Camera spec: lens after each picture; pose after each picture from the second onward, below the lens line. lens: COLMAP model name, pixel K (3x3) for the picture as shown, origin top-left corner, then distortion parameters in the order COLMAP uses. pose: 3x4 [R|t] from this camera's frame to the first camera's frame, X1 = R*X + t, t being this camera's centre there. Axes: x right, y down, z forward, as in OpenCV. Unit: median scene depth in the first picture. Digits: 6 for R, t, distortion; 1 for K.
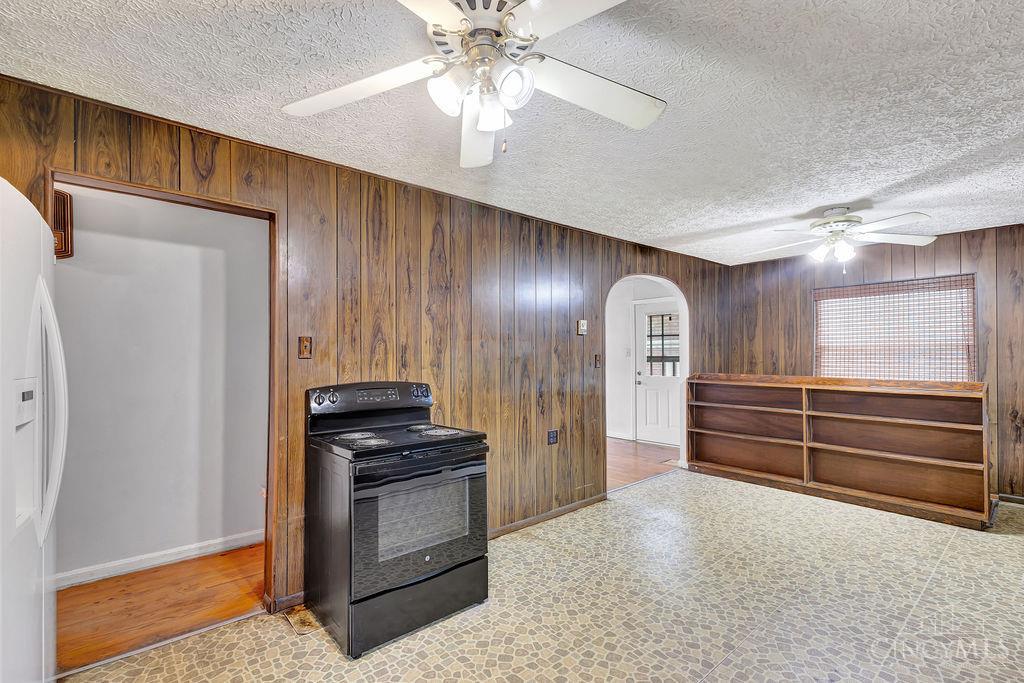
lens RADIAL K [[454.7, 0, 495.0], [0, 454.7, 360.2], [0, 0, 1]] dist [0.002152, -0.004184]
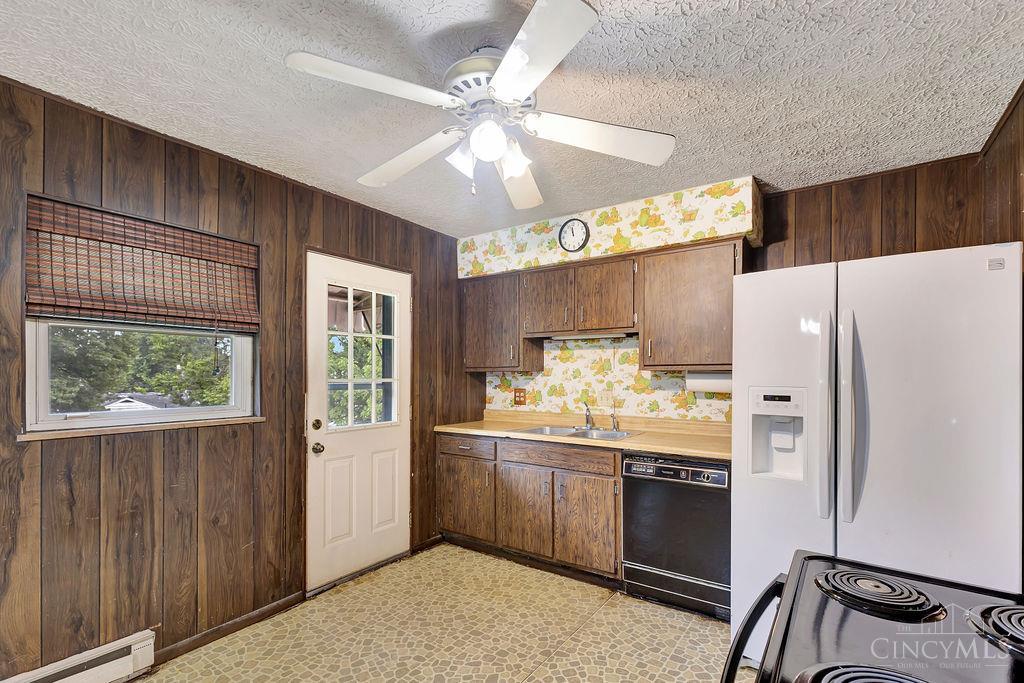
lens RADIAL K [[454.7, 0, 512.7], [0, 454.7, 375.4], [0, 0, 1]] dist [0.002152, -0.004184]
pose [[-0.965748, 0.002855, -0.259465, 0.444318], [-0.001127, 0.999884, 0.015196, -0.007665], [0.259478, 0.014968, -0.965633, 0.828748]]
